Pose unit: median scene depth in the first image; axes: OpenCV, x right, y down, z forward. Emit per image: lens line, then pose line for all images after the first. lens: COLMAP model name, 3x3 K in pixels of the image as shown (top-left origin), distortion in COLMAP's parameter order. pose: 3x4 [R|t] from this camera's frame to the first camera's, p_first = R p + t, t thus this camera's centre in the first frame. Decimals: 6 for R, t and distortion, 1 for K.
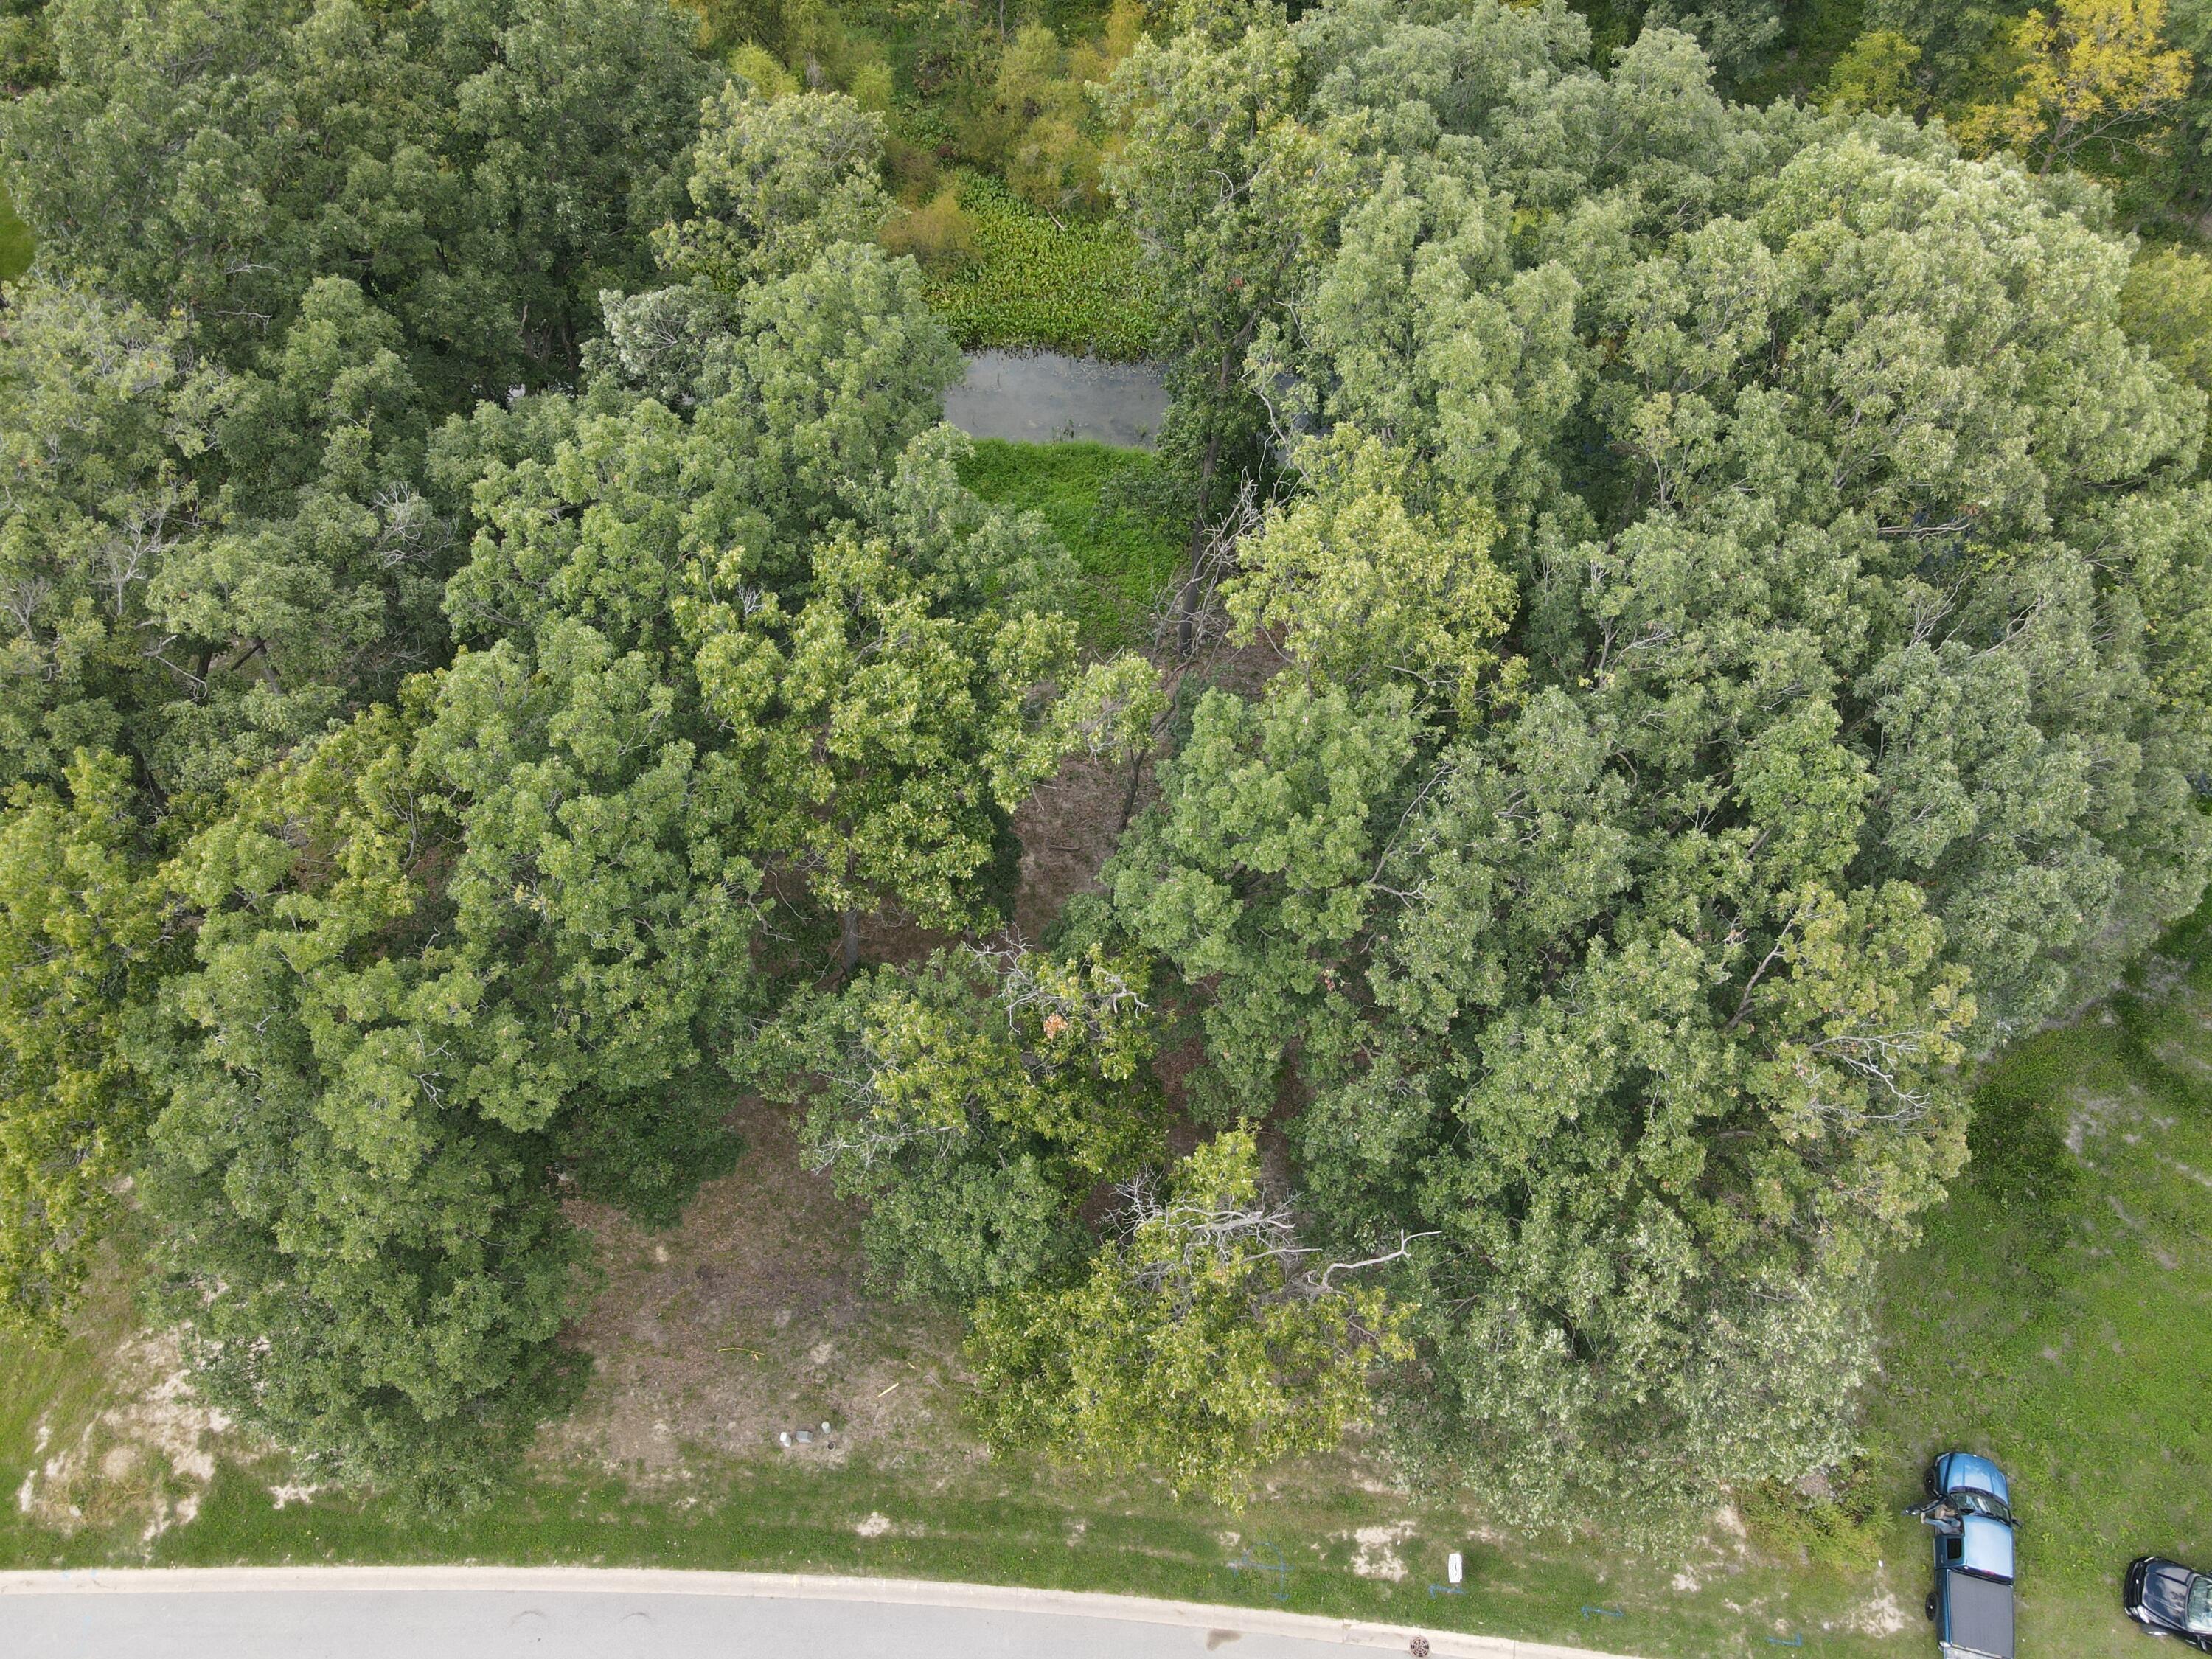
lens RADIAL K [[1612.5, 0, 1106.0], [0, 1612.5, 829.5], [0, 0, 1]] dist [0.014528, 0.005853]
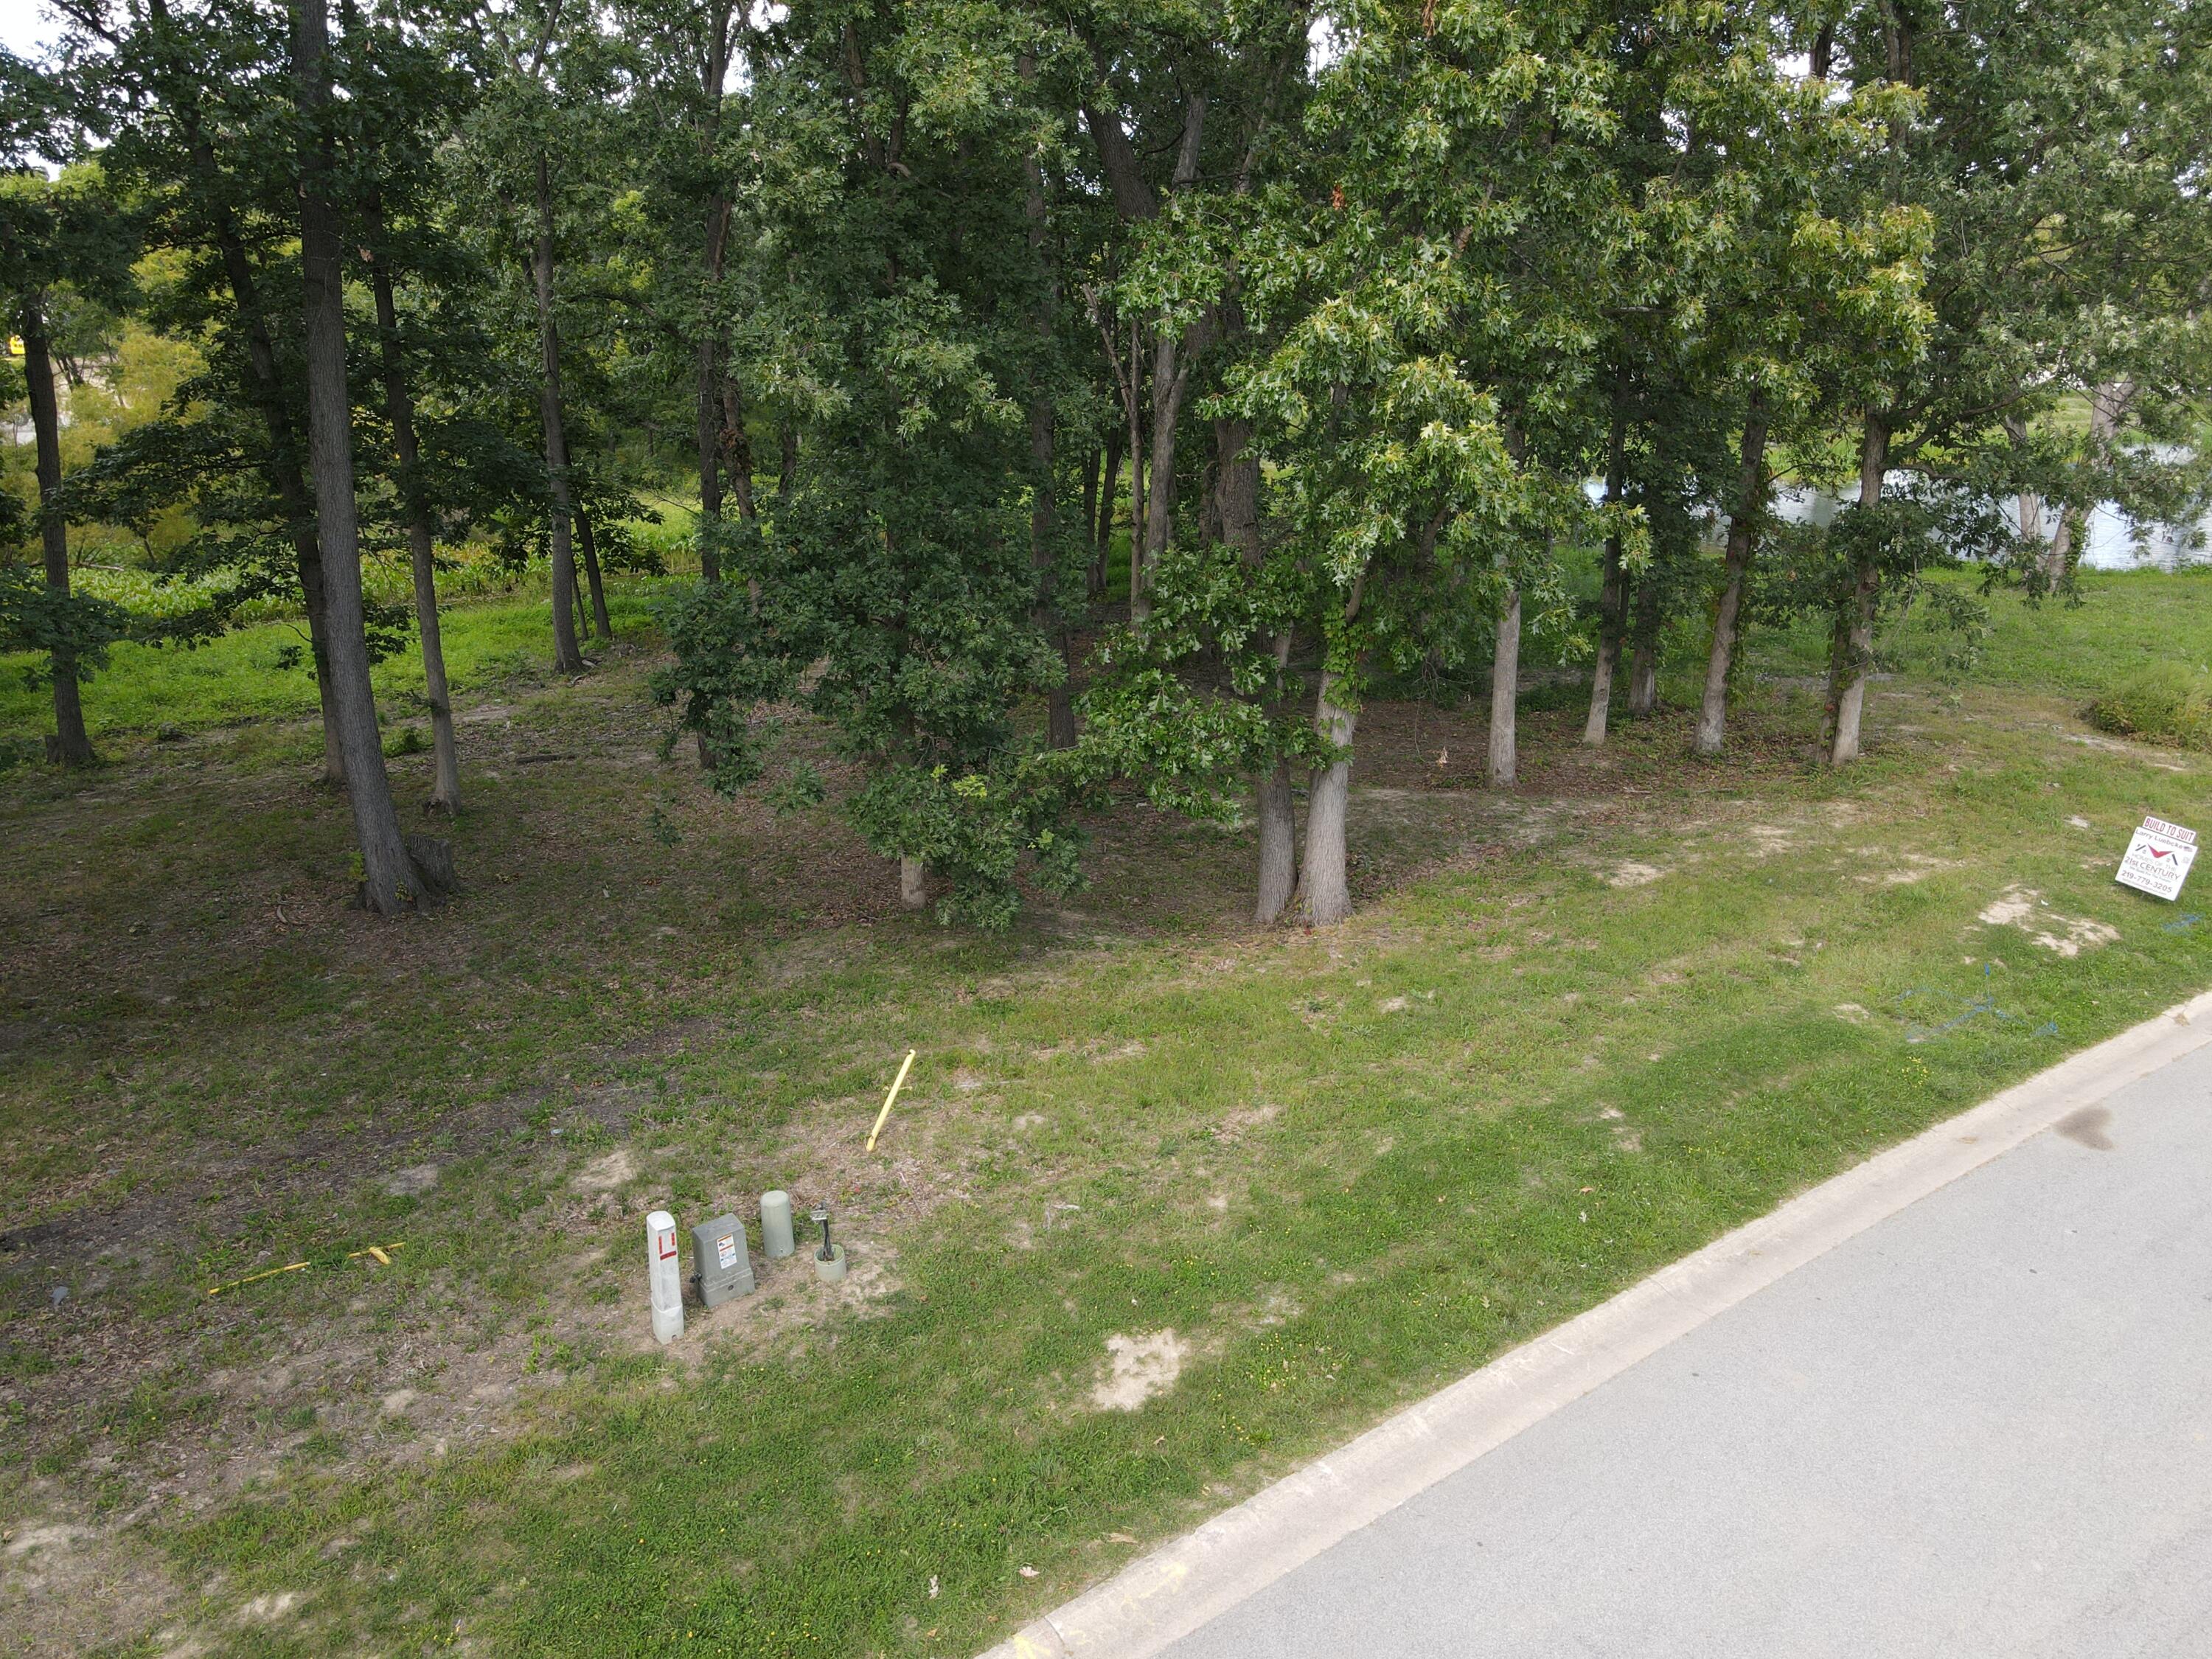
lens RADIAL K [[1612.5, 0, 1106.0], [0, 1612.5, 829.5], [0, 0, 1]] dist [0.014528, 0.005853]
pose [[0.762503, -0.209806, 0.612022, -0.285675], [0.543299, 0.721285, -0.429620, 0.474864], [-0.351306, 0.660098, 0.663969, 0.775763]]
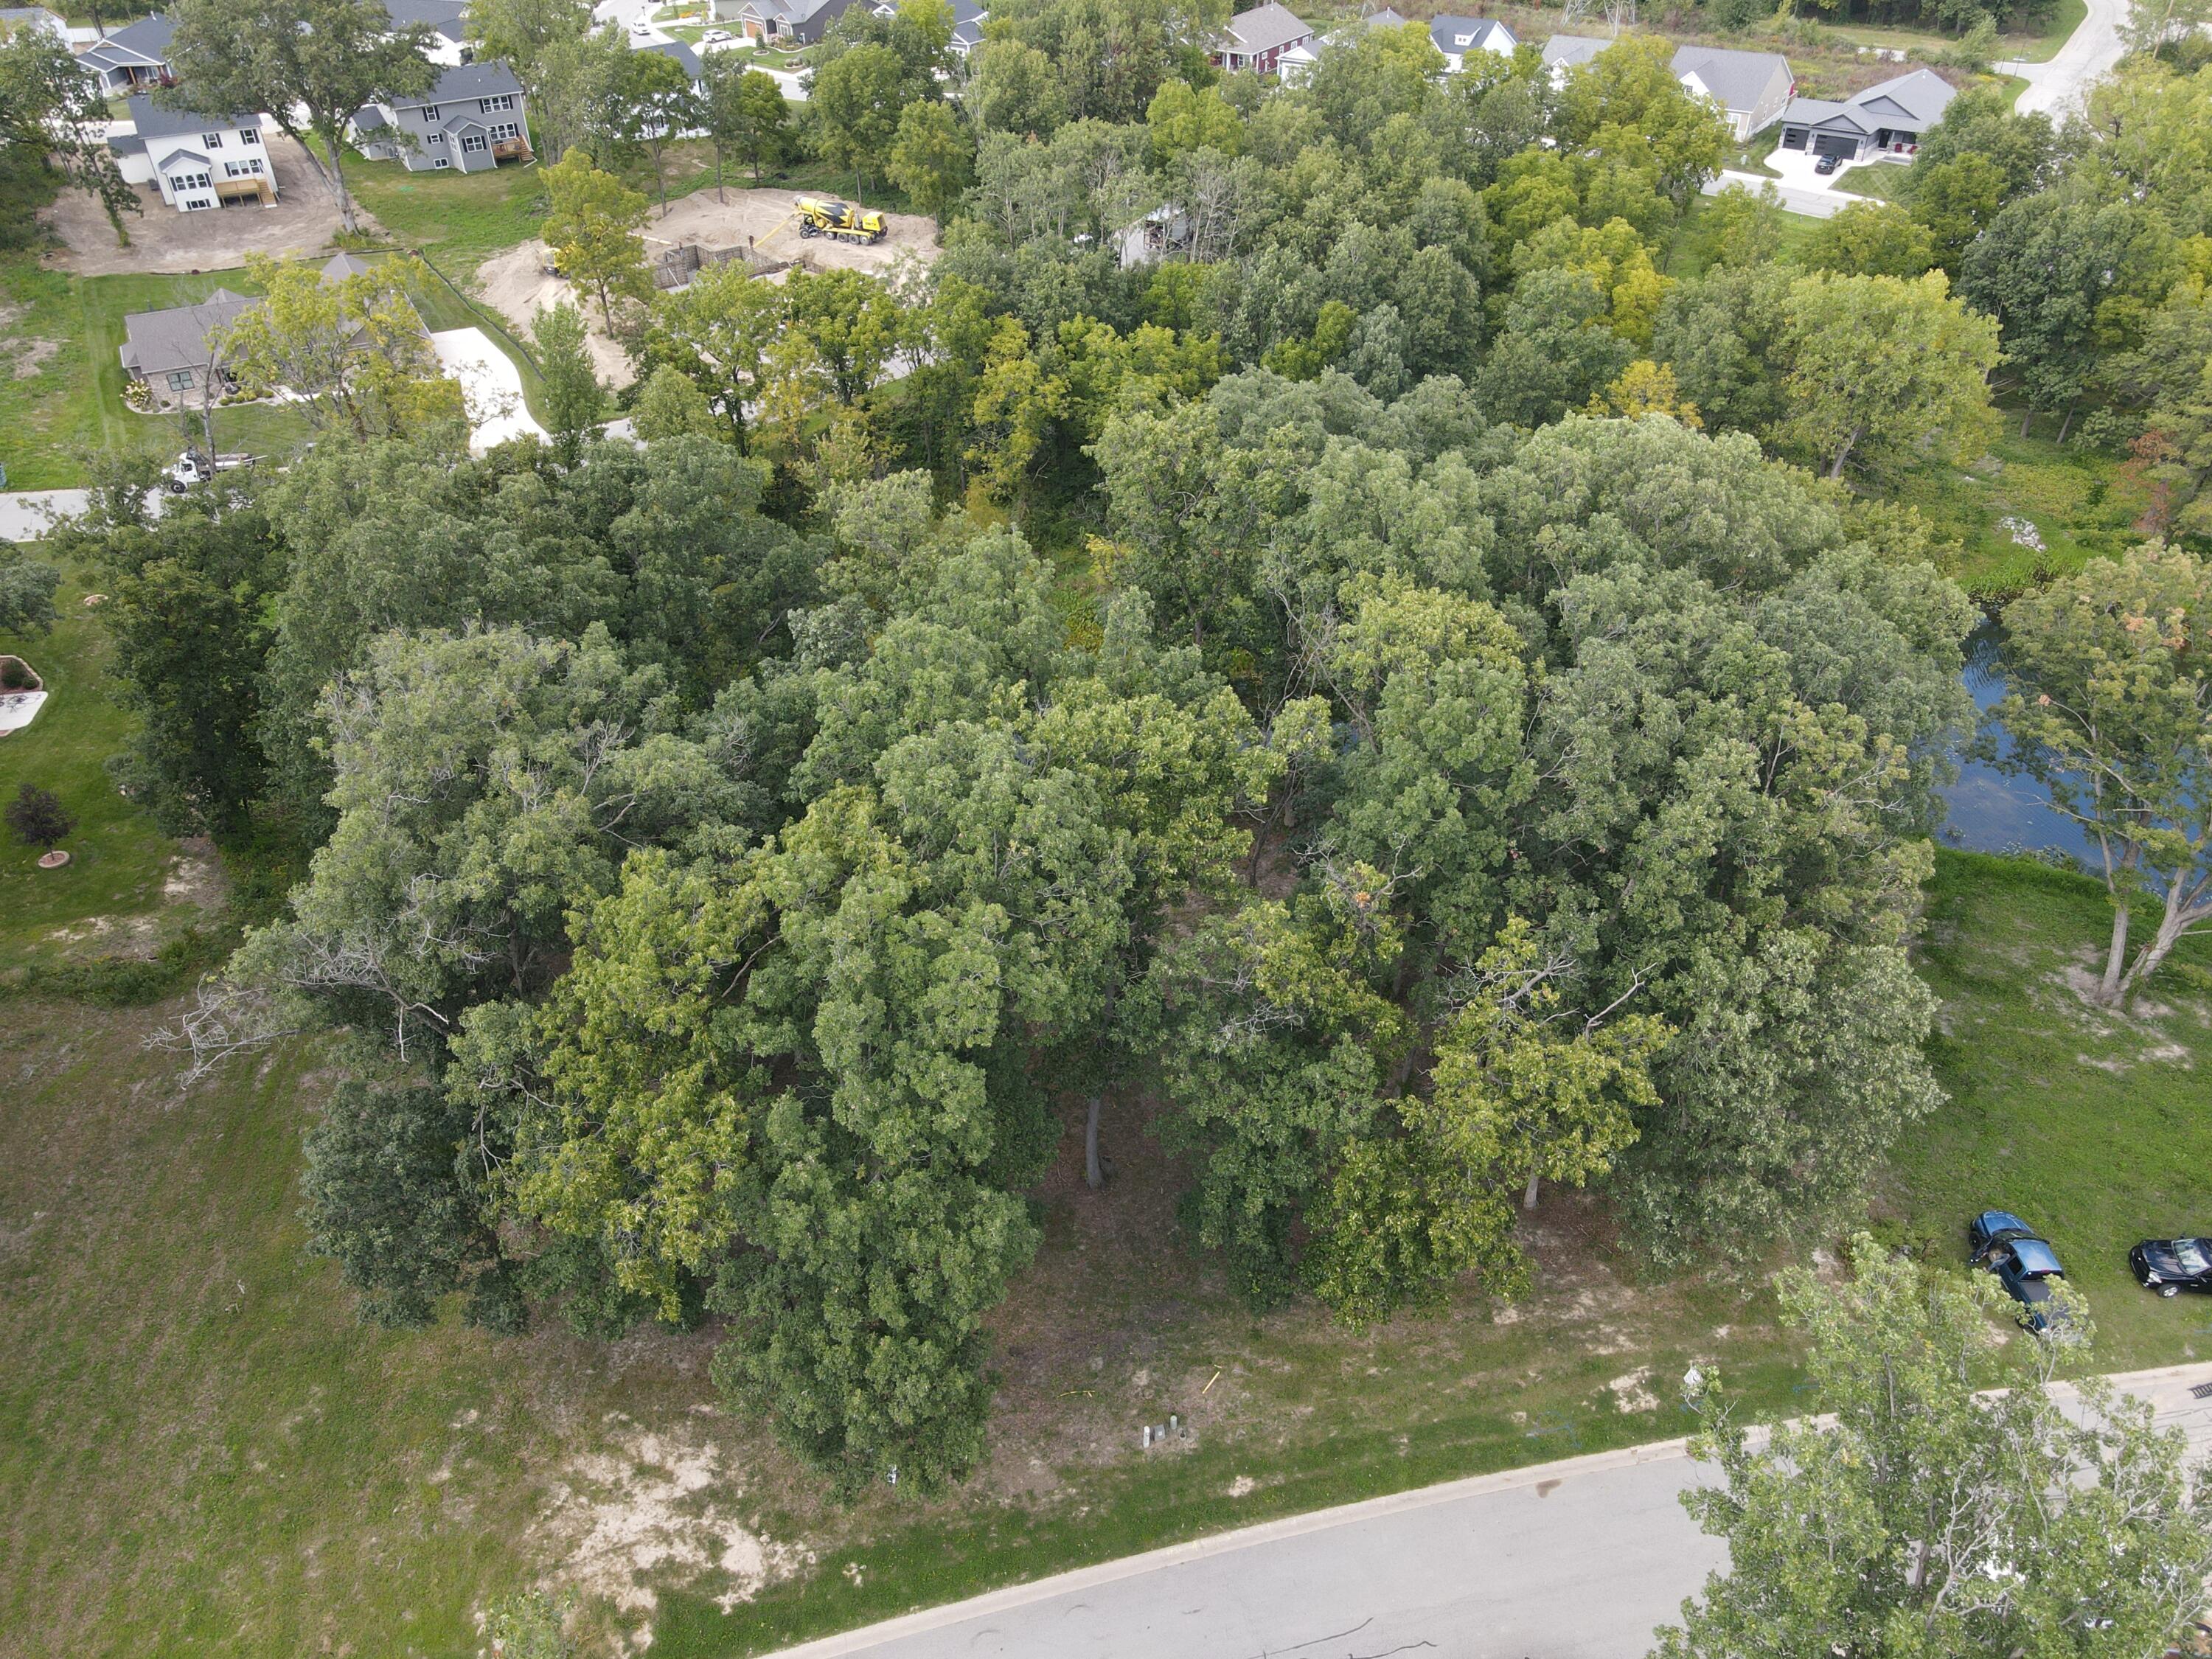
lens RADIAL K [[1612.5, 0, 1106.0], [0, 1612.5, 829.5], [0, 0, 1]] dist [0.014528, 0.005853]
pose [[0.955105, -0.178047, 0.236798, -0.427230], [0.249681, 0.913977, -0.319853, 0.345739], [-0.159479, 0.364617, 0.917399, -0.222647]]
